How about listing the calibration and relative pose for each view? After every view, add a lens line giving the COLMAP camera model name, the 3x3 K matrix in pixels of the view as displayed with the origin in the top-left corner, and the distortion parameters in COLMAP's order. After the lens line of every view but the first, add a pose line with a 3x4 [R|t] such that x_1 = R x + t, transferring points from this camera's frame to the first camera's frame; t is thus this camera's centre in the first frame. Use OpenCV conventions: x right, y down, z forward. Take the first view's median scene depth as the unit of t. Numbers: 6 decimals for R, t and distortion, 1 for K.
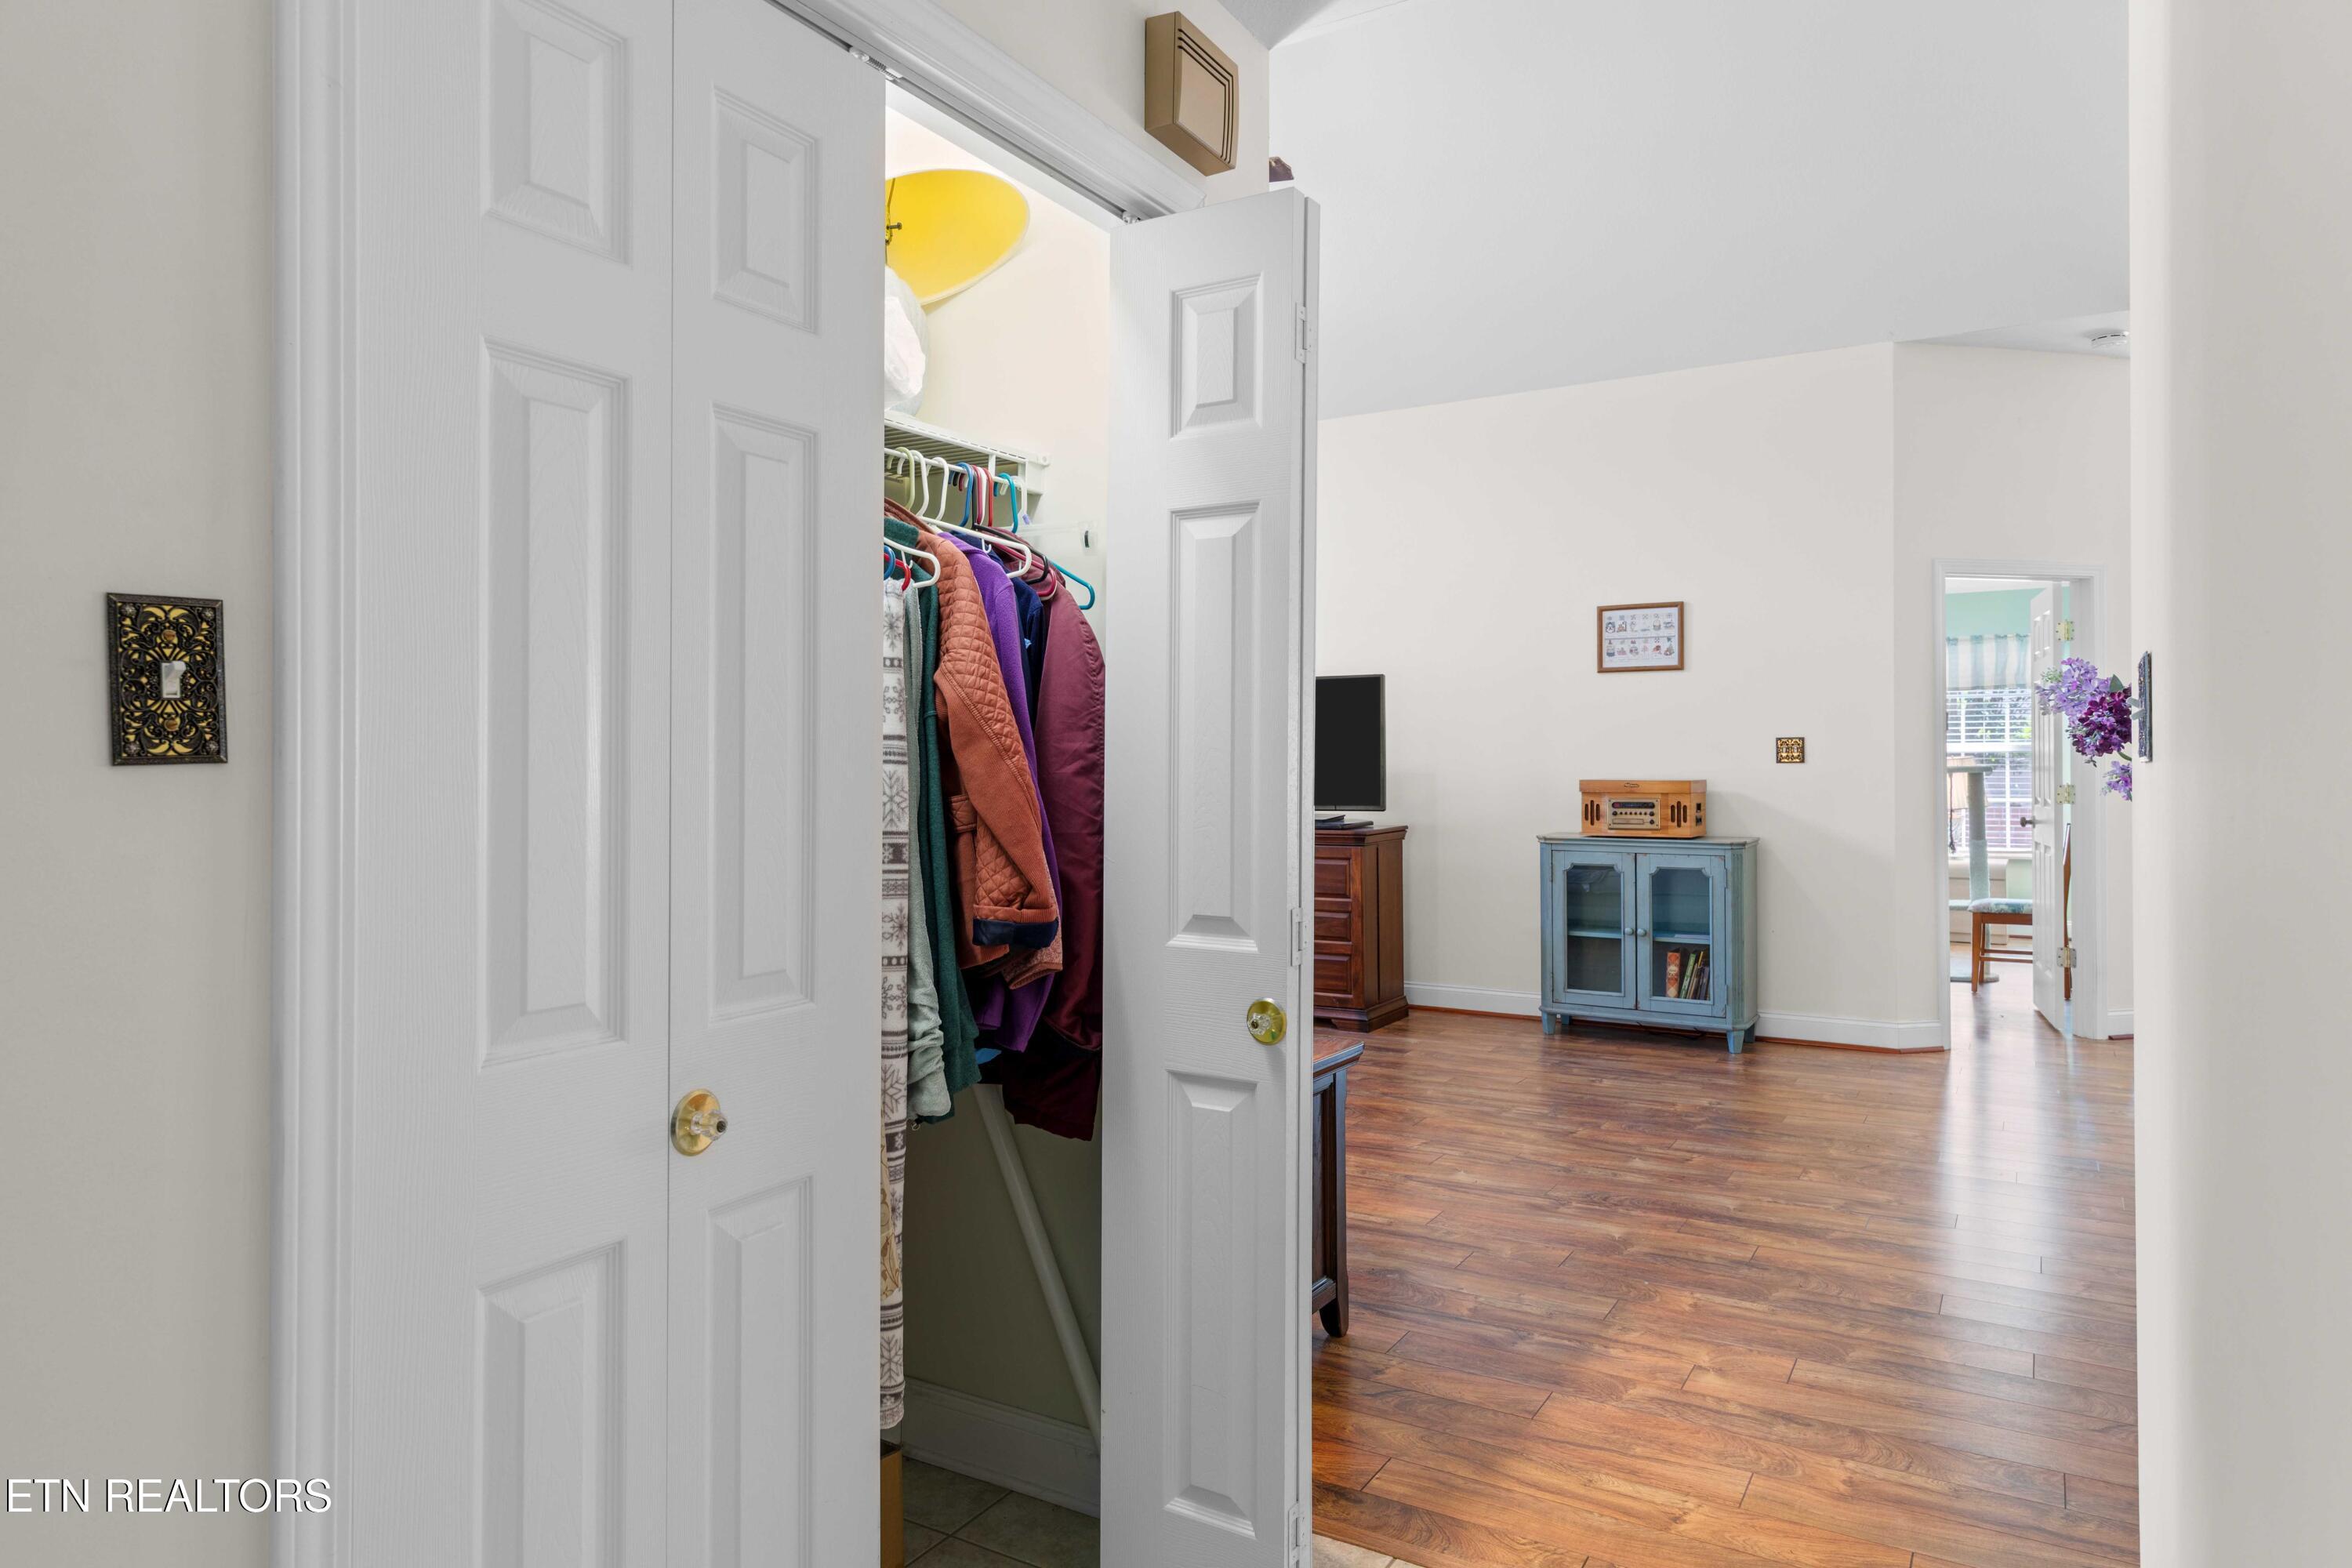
lens RADIAL K [[1433.0, 0, 1168.1], [0, 1433.0, 745.2], [0, 0, 1]] dist [0.002845, 0.000758]
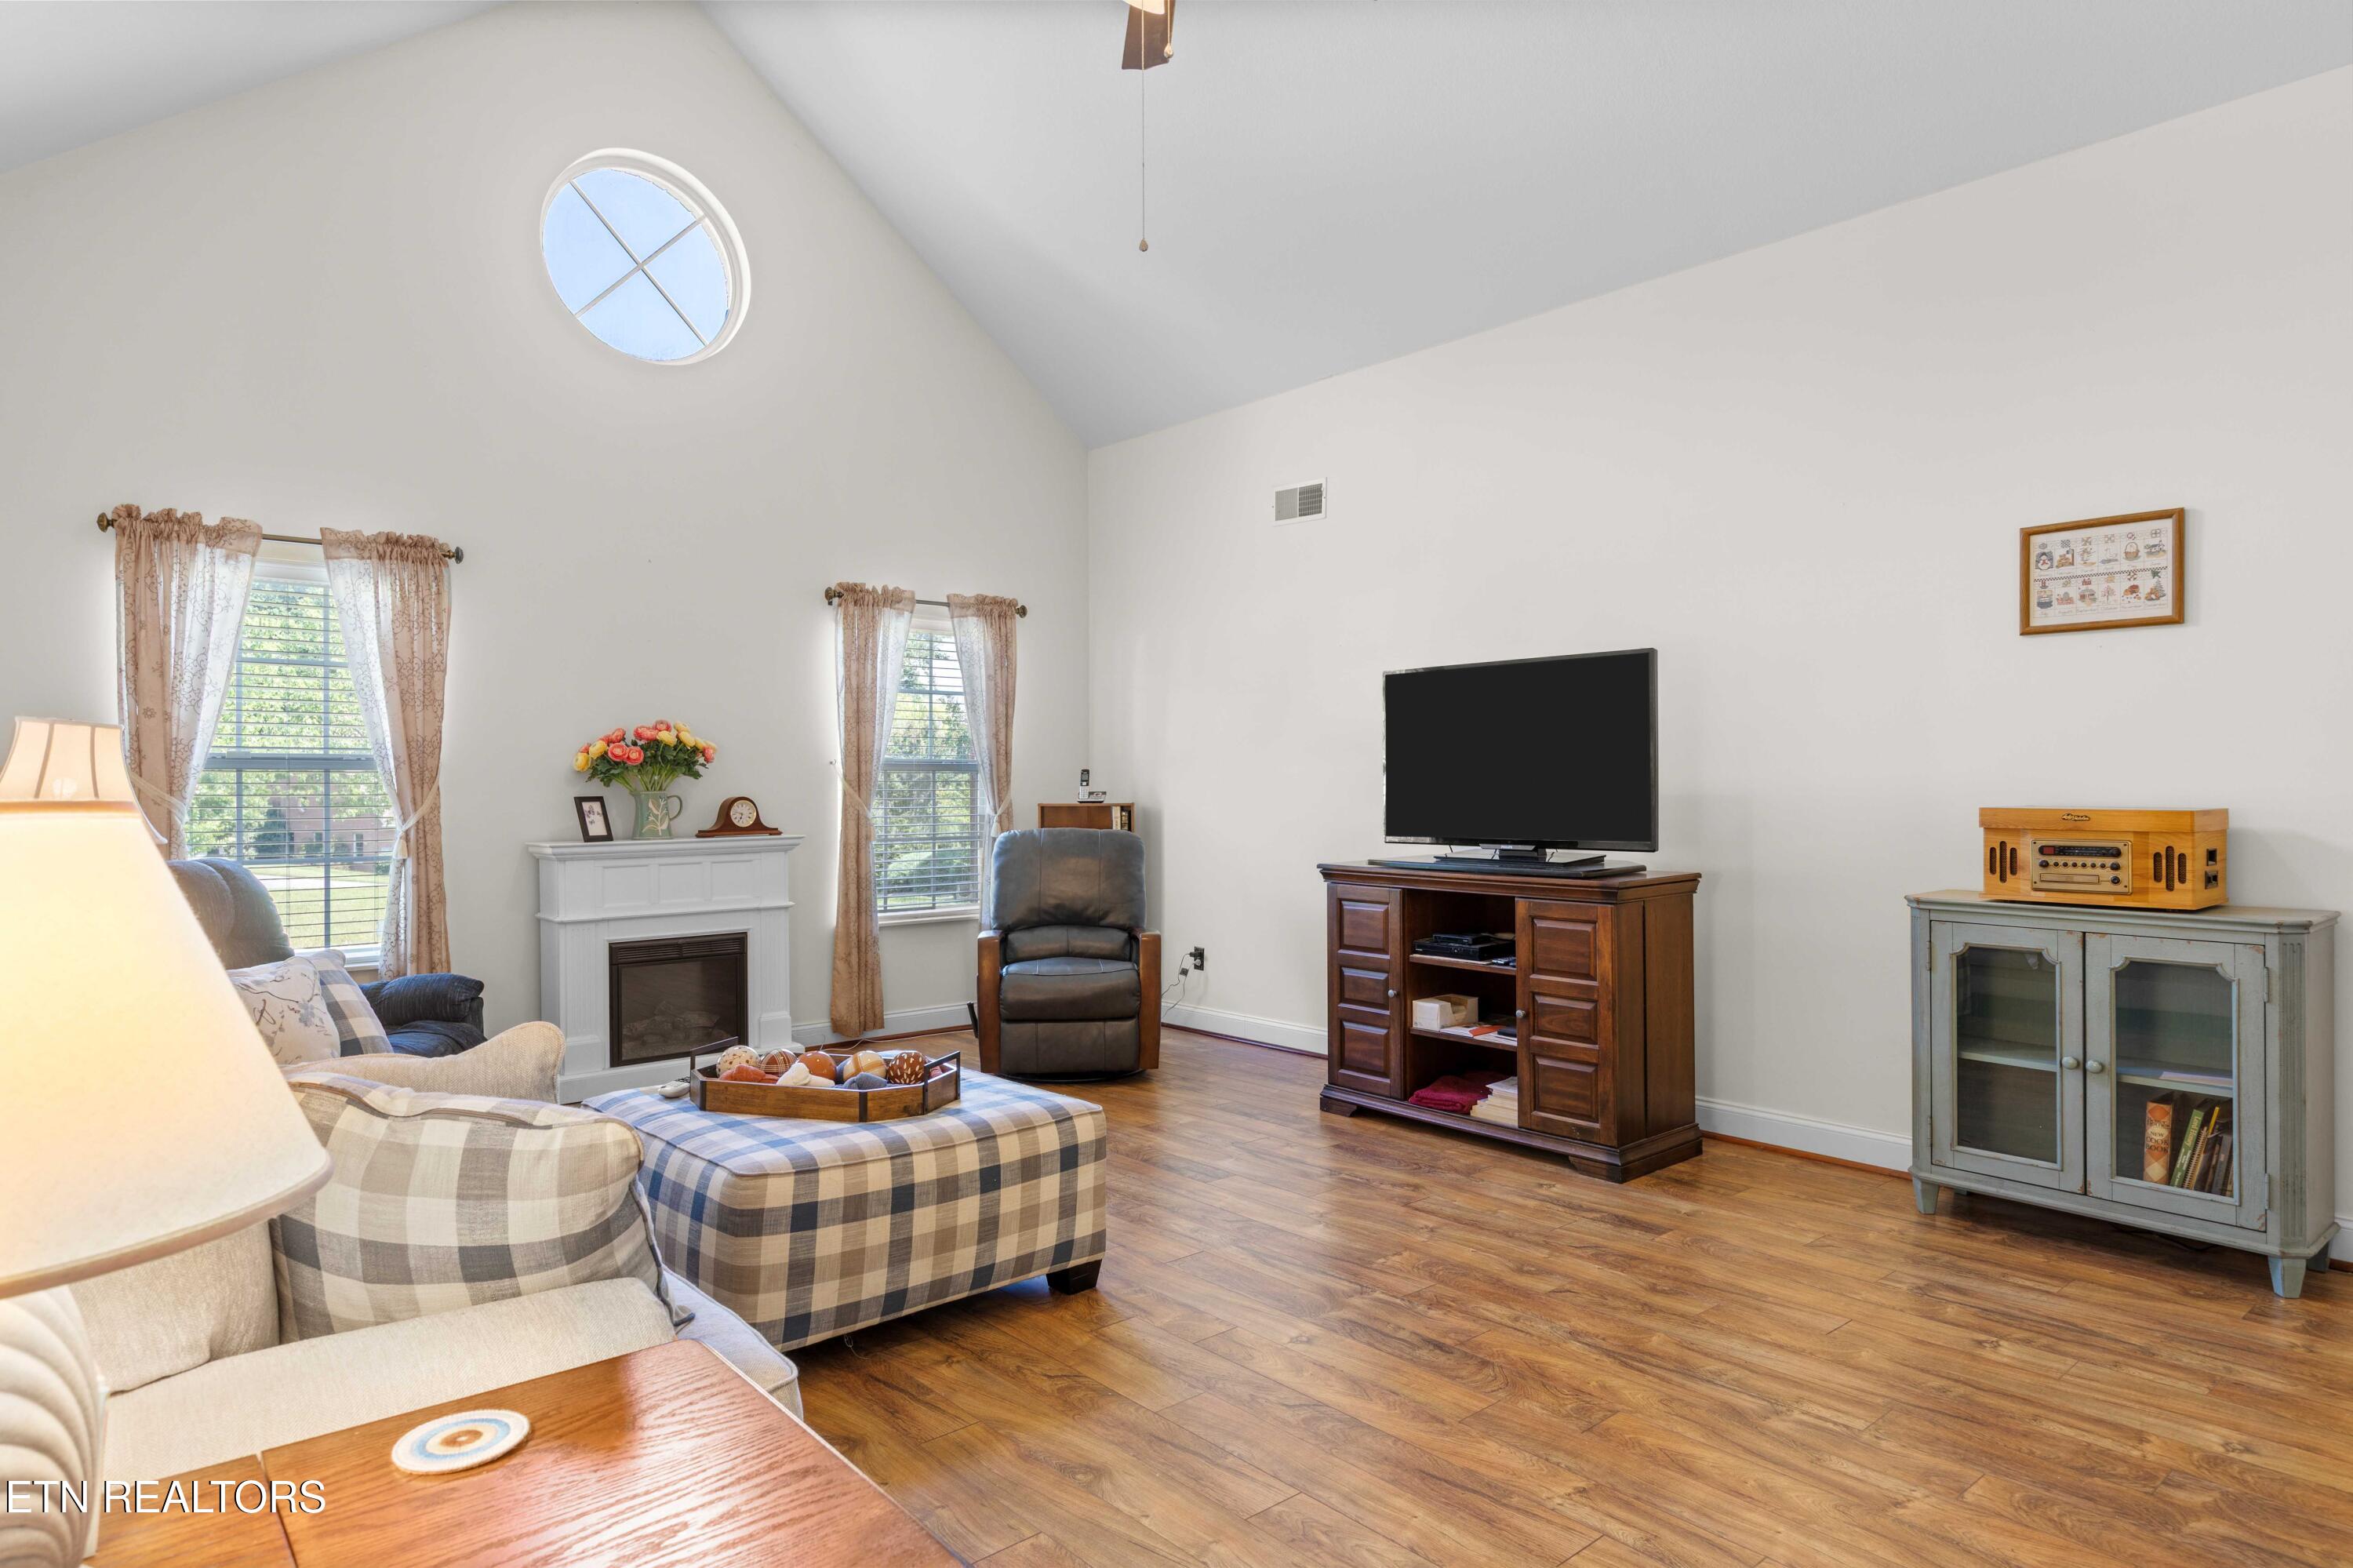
lens RADIAL K [[1354.0, 0, 1169.1], [0, 1354.0, 779.6], [0, 0, 1]] dist [0.006778, 0.000220]
pose [[0.951492, -0.000097, -0.307673, 0.137854], [0.003397, 0.999942, 0.010192, 0.005161], [0.307654, -0.010743, 0.951438, 0.346675]]
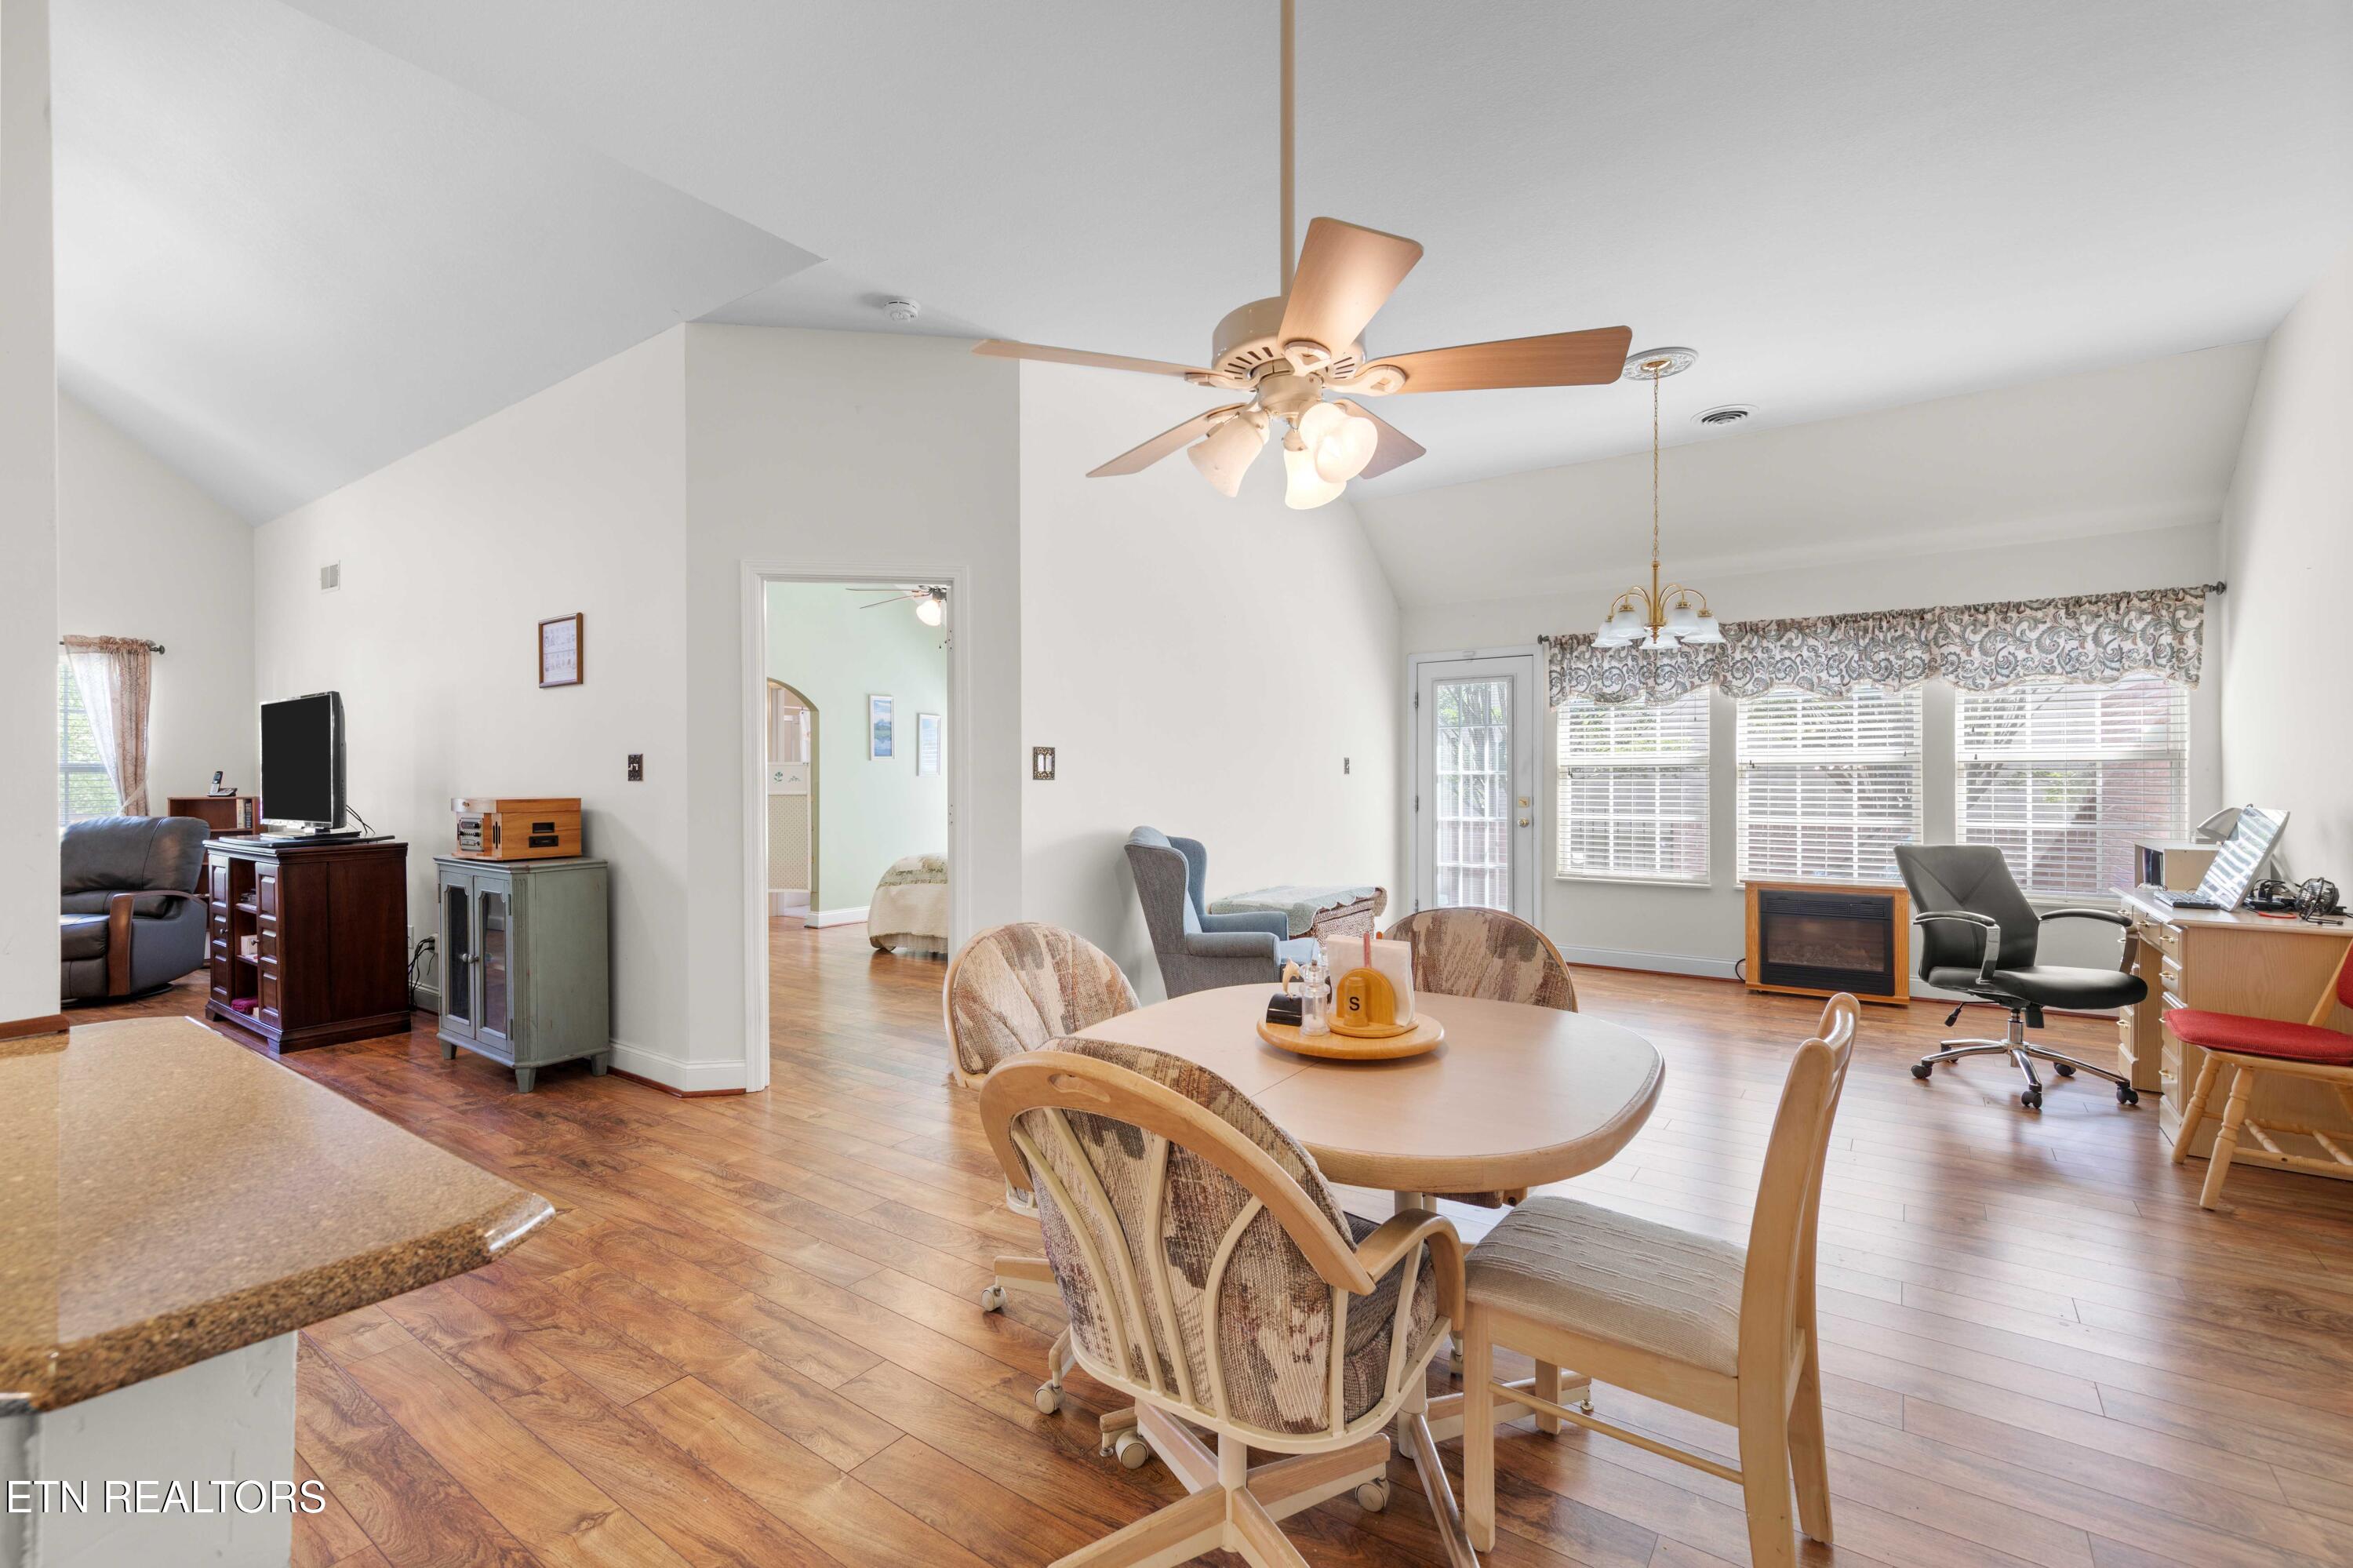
lens RADIAL K [[1045.3, 0, 1176.5], [0, 1045.3, 784.0], [0, 0, 1]] dist [0.000873, -0.000082]
pose [[0.996705, 0.001781, -0.081090, 0.846040], [-0.000542, 0.999883, 0.015302, 0.003385], [0.081108, -0.015207, 0.996589, 0.343395]]
